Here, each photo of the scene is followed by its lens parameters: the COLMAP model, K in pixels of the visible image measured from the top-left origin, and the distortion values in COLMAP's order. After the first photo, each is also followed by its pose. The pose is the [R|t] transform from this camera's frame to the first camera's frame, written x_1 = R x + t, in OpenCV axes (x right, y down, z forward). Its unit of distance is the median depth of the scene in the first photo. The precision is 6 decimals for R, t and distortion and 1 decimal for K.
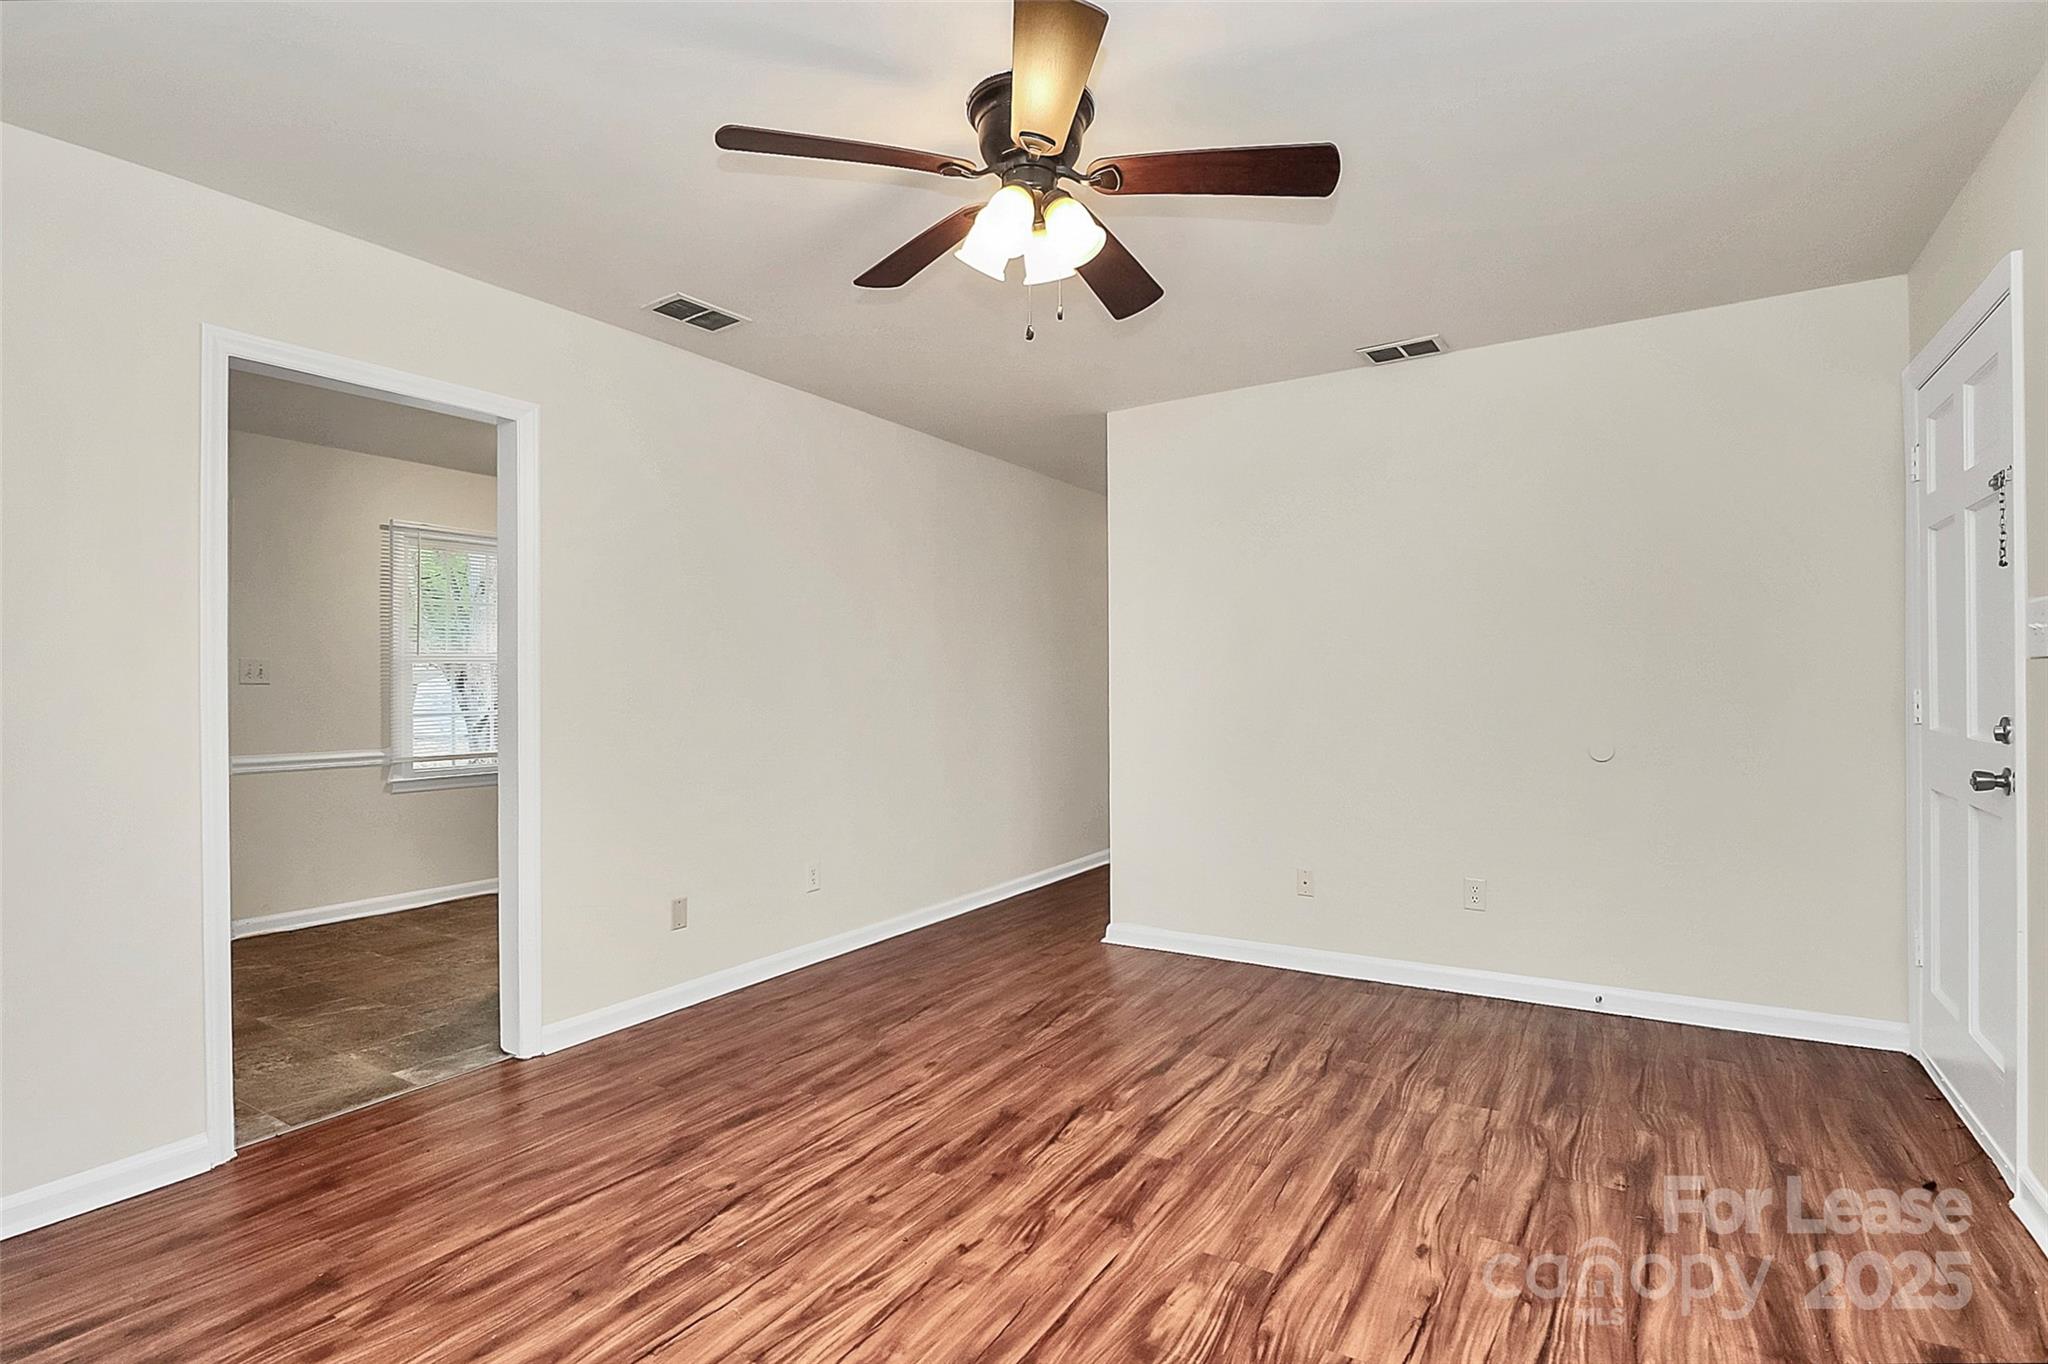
lens RADIAL K [[997.3, 0, 1026.2], [0, 997.3, 682.7], [0, 0, 1]] dist [-0.014156, 0.001197]
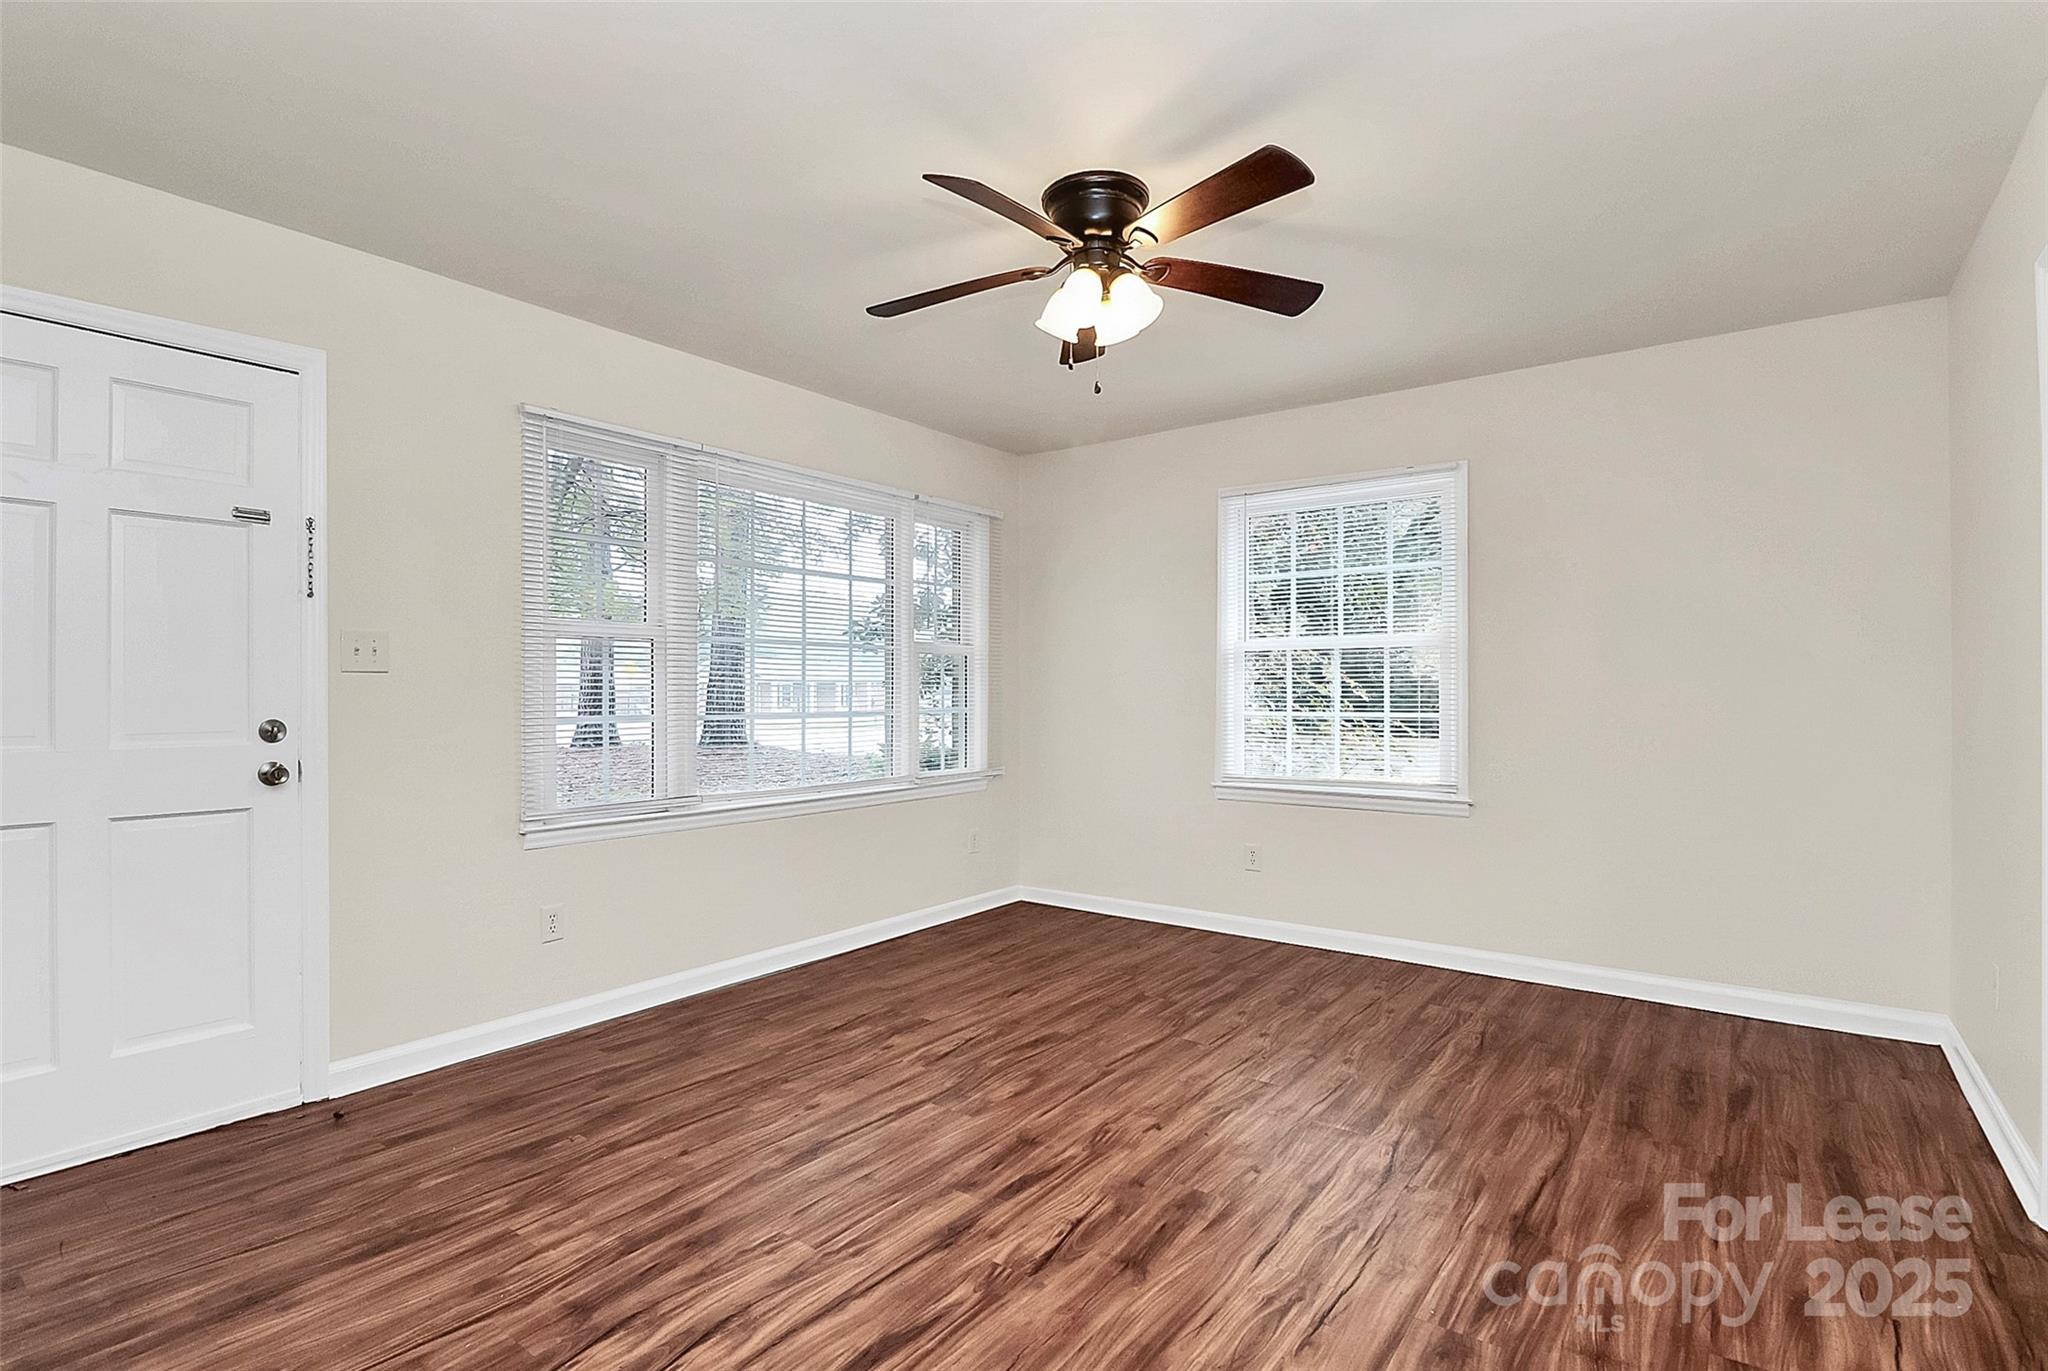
lens RADIAL K [[997.3, 0, 1026.7], [0, 997.3, 683.9], [0, 0, 1]] dist [-0.014156, 0.001197]
pose [[-0.997441, 0.010619, 0.070708, 0.006058], [0.009985, 0.999907, -0.009303, 0.011584], [-0.070800, -0.008573, -0.997454, 1.952967]]
